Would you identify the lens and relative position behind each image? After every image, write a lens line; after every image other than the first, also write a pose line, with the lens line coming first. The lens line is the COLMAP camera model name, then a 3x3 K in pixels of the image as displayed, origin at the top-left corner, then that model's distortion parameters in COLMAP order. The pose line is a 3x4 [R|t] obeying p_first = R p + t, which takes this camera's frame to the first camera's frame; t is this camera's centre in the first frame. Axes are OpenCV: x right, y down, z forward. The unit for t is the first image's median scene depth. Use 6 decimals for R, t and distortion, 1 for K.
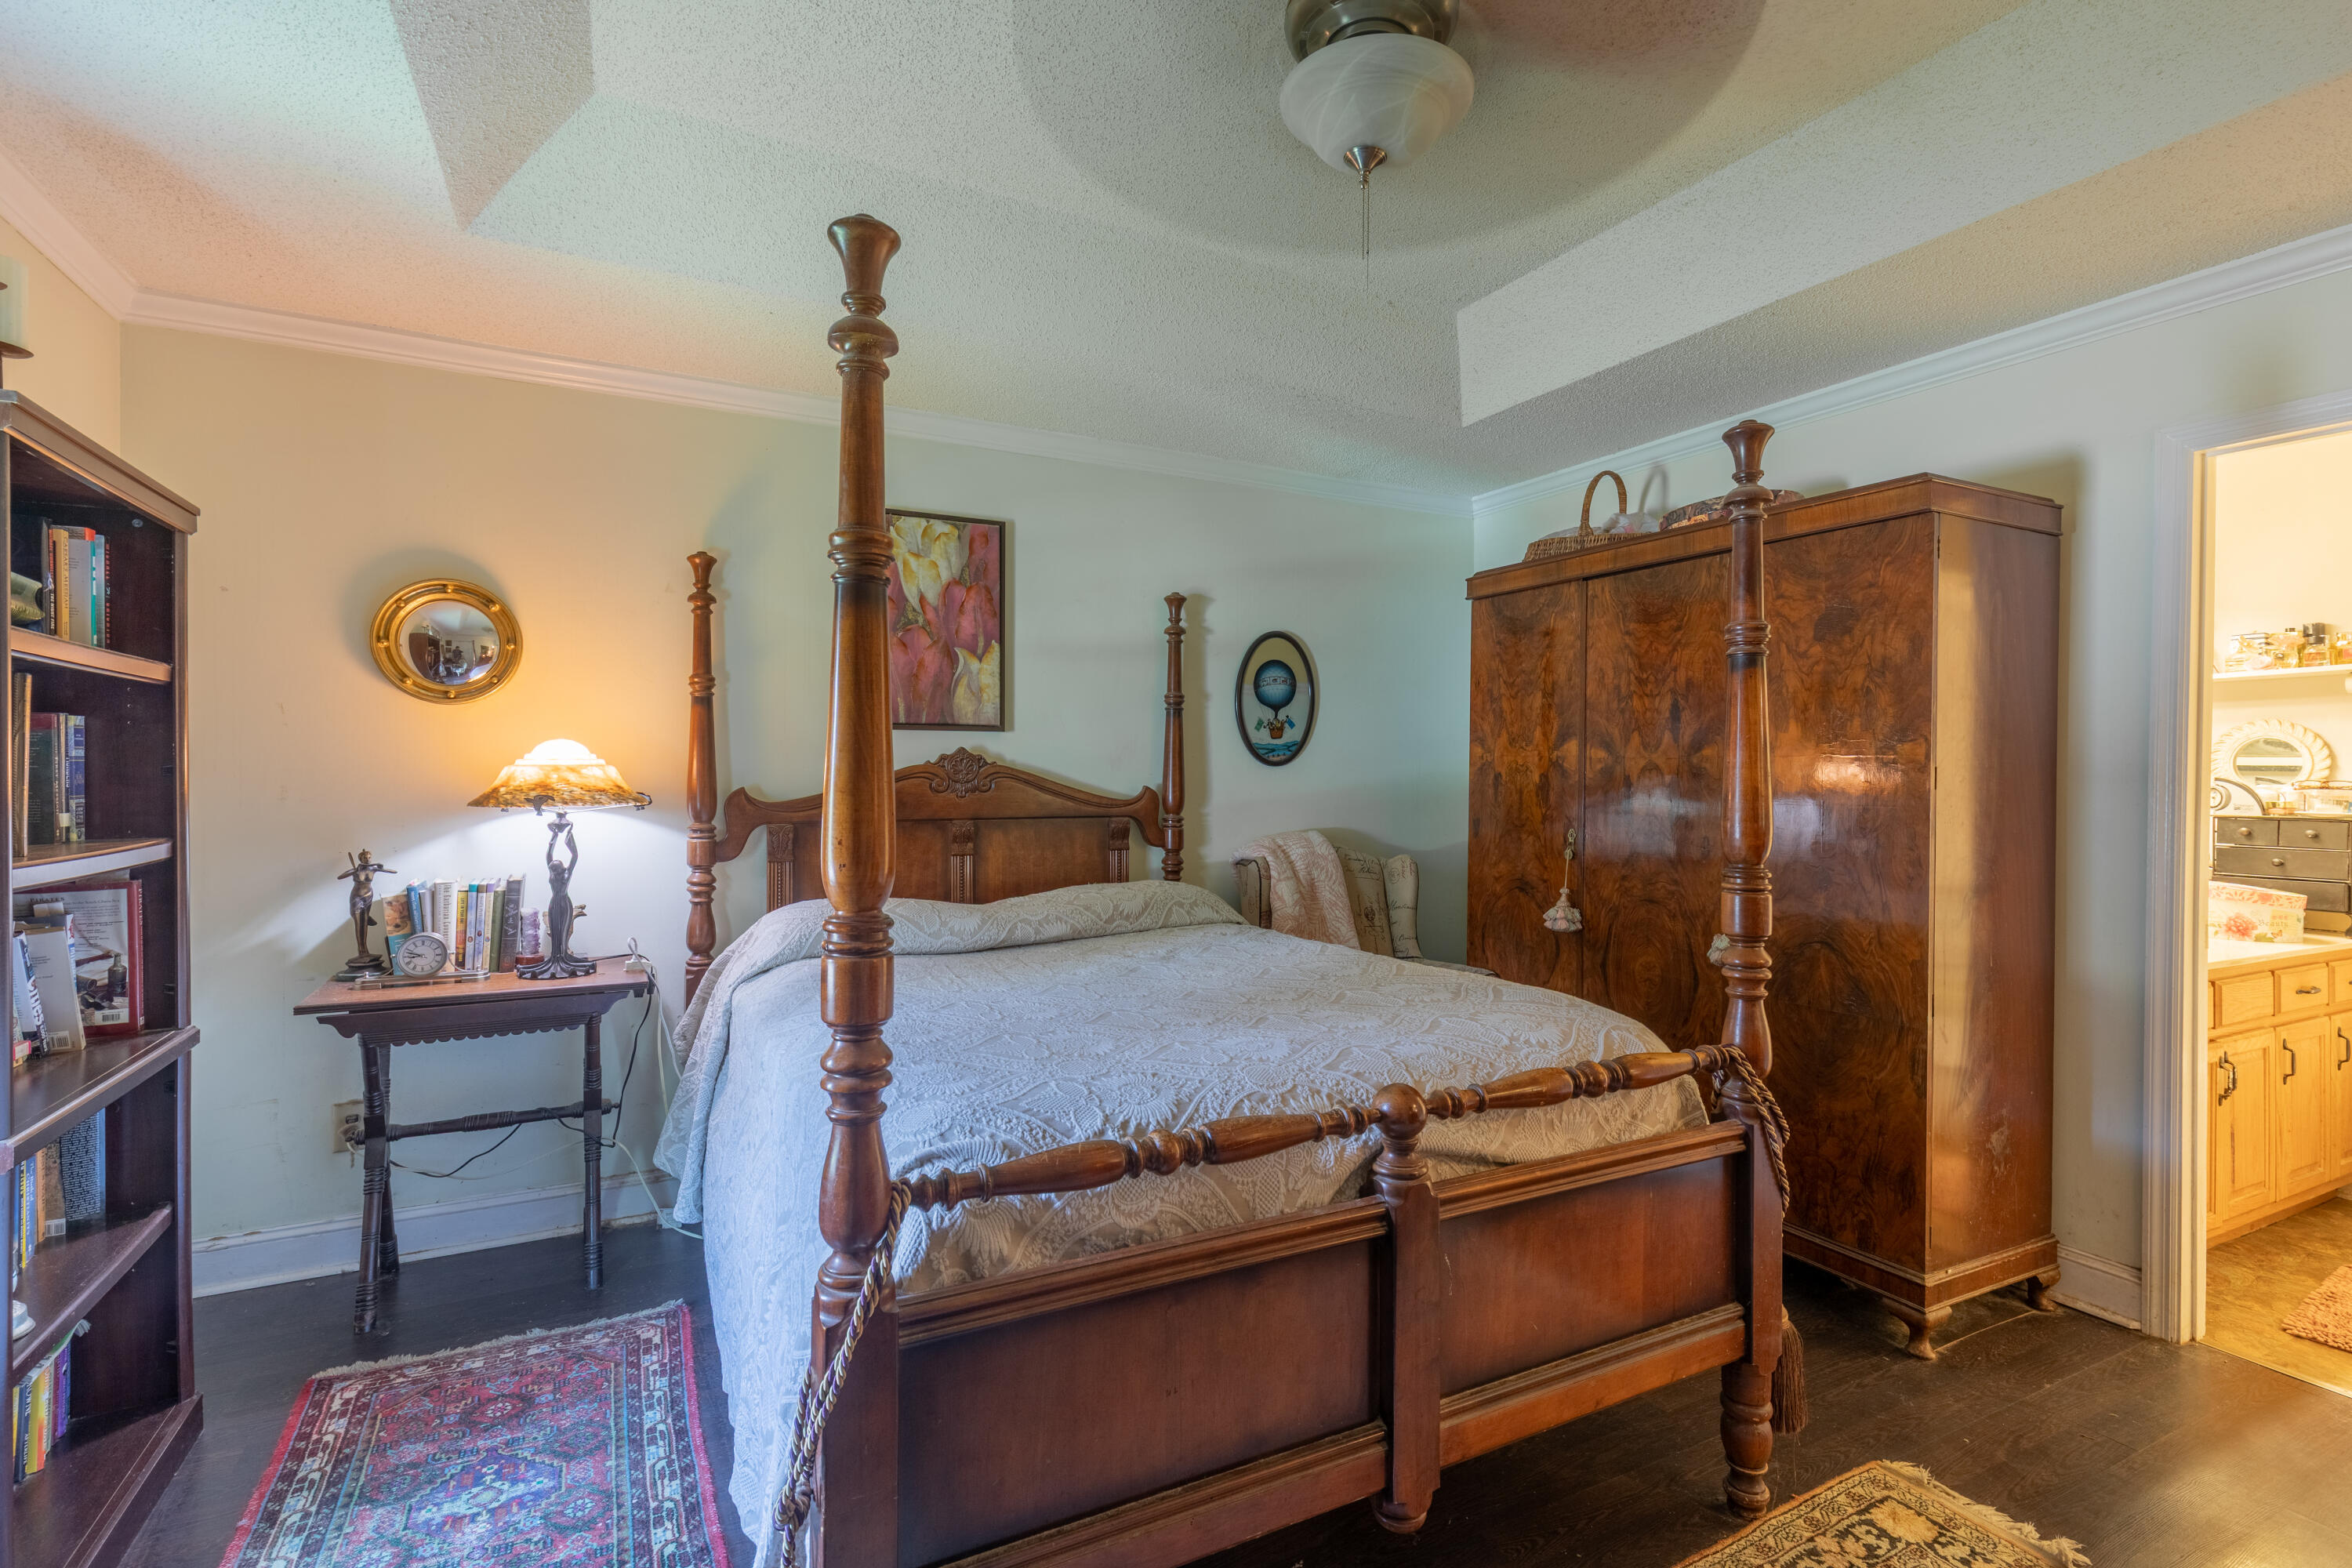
lens RADIAL K [[1077.0, 0, 1168.6], [0, 1077.0, 788.0], [0, 0, 1]] dist [0.000426, 0.000150]
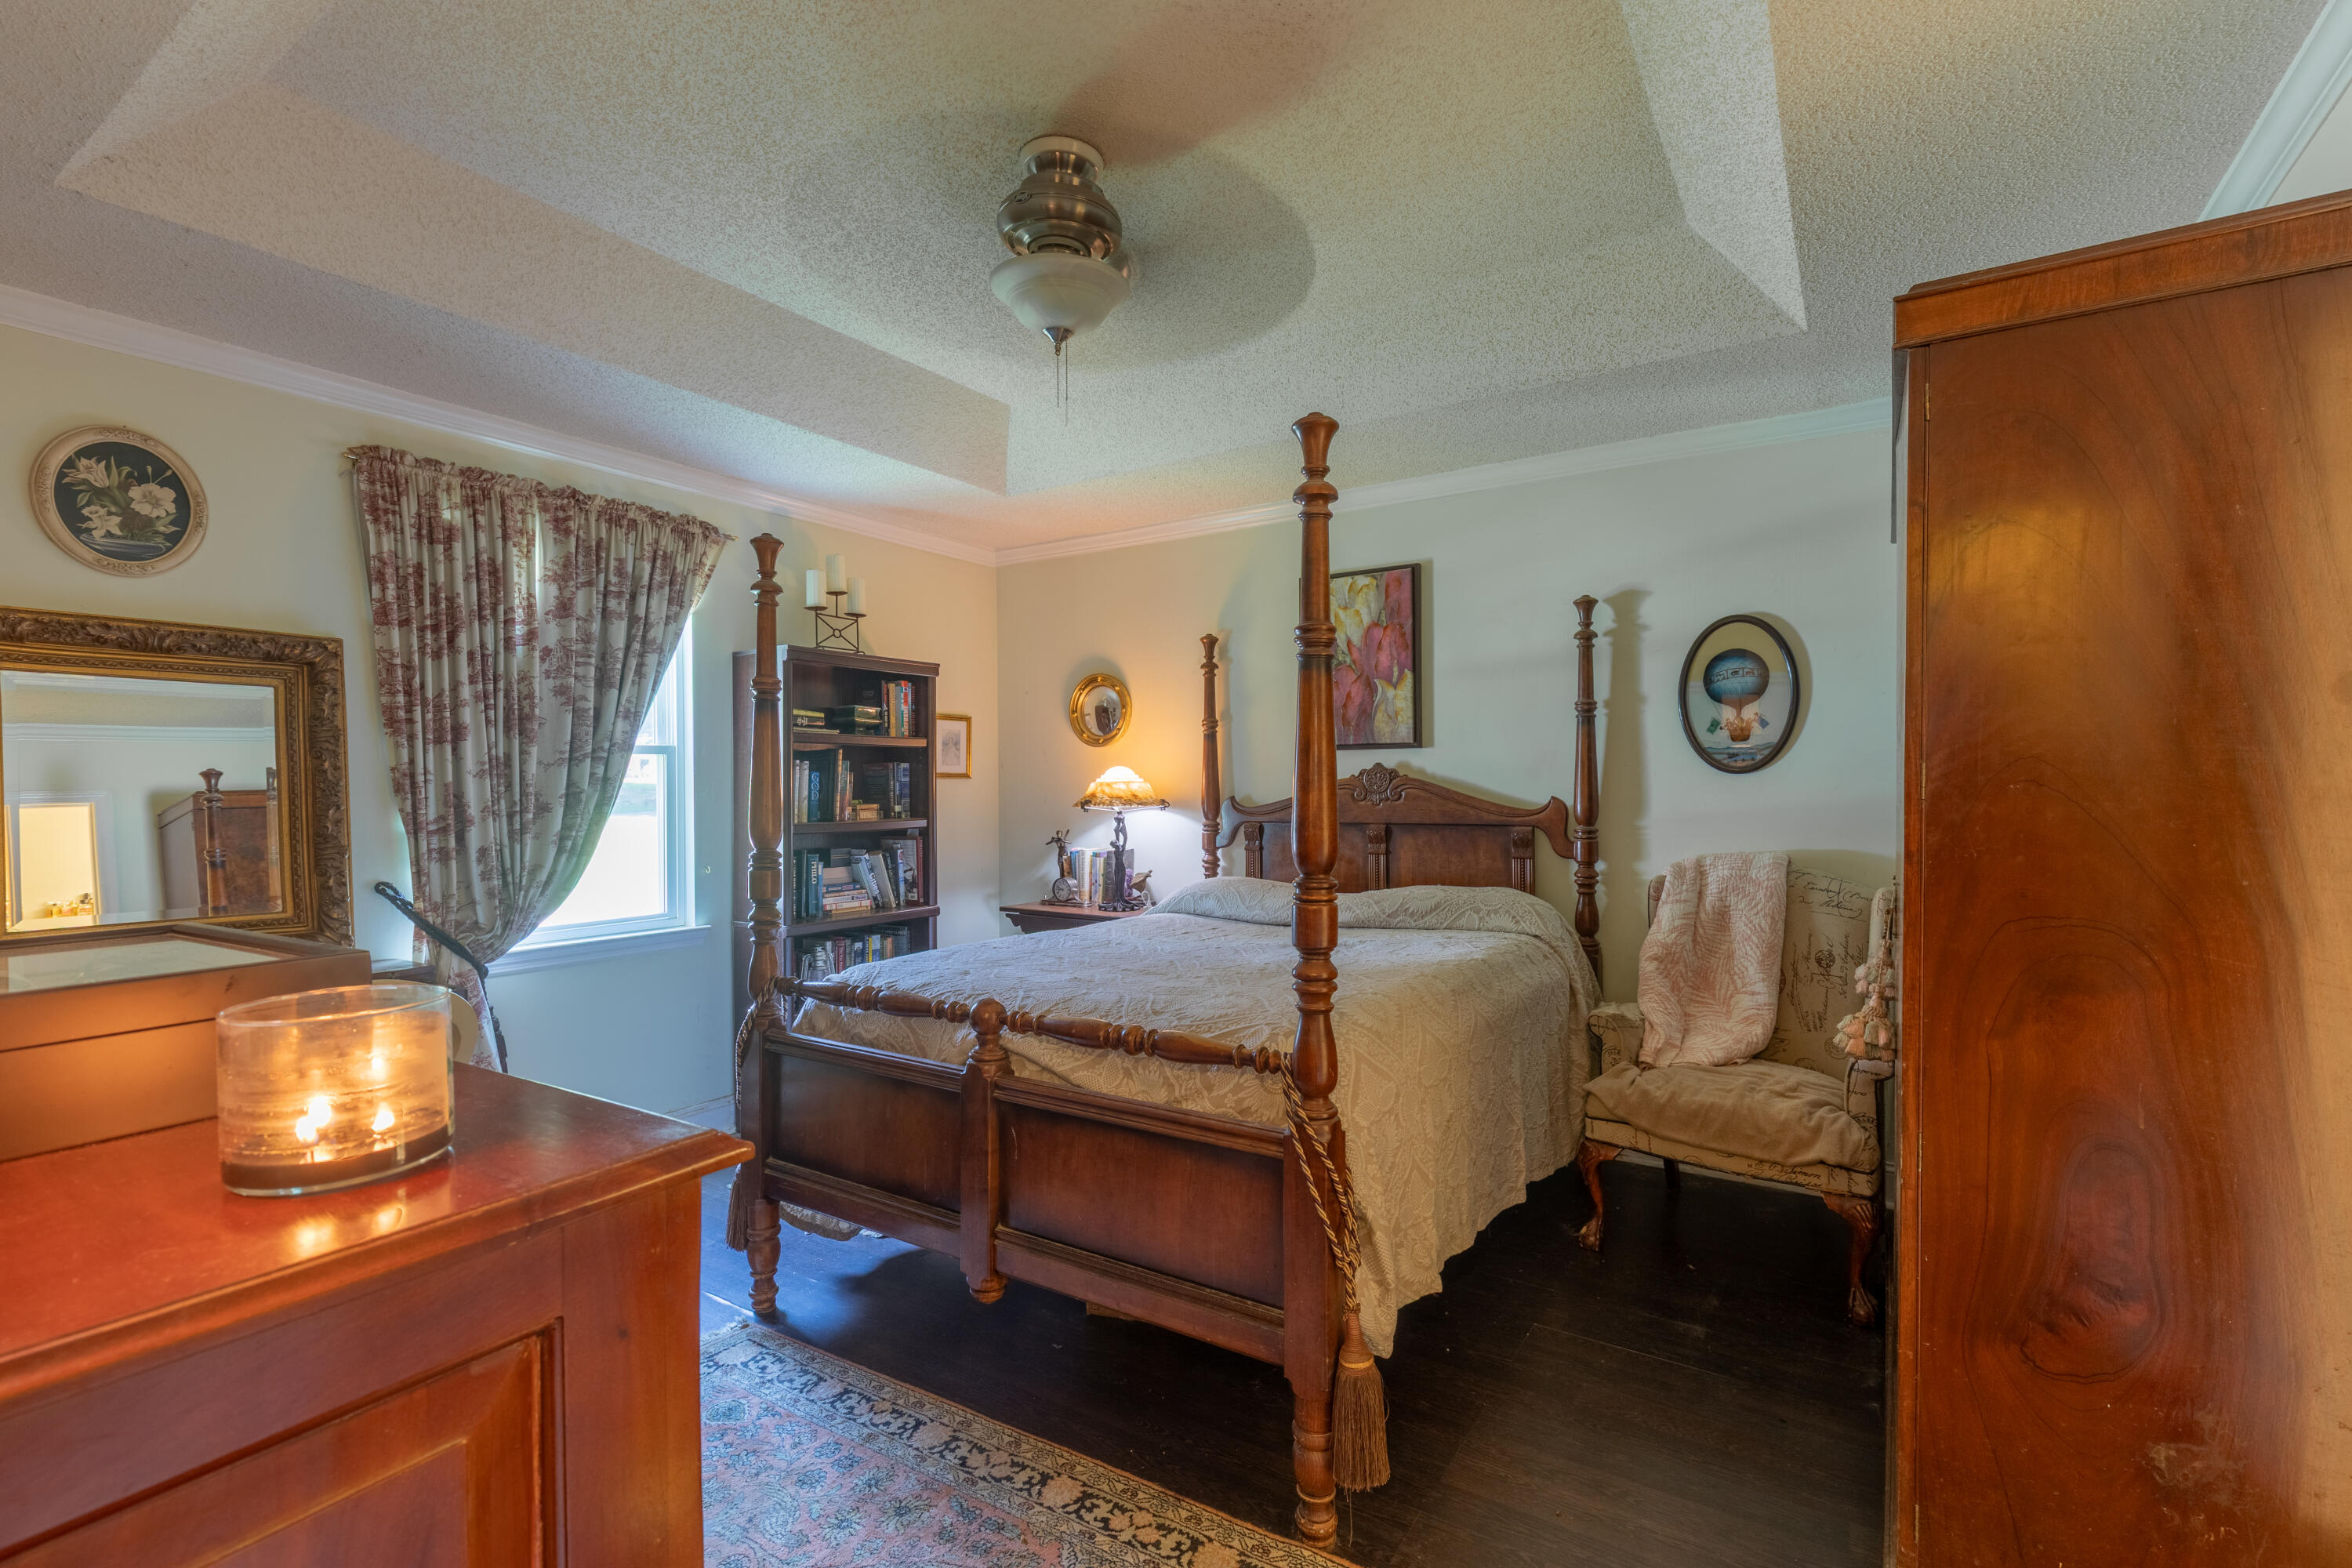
lens RADIAL K [[1054.1, 0, 1174.5], [0, 1054.1, 815.6], [0, 0, 1]] dist [0.001441, -0.000047]
pose [[0.488842, 0.017403, -0.872199, 0.719838], [-0.005993, 0.999844, 0.016592, 0.002019], [0.872352, -0.002884, 0.488870, 0.239503]]
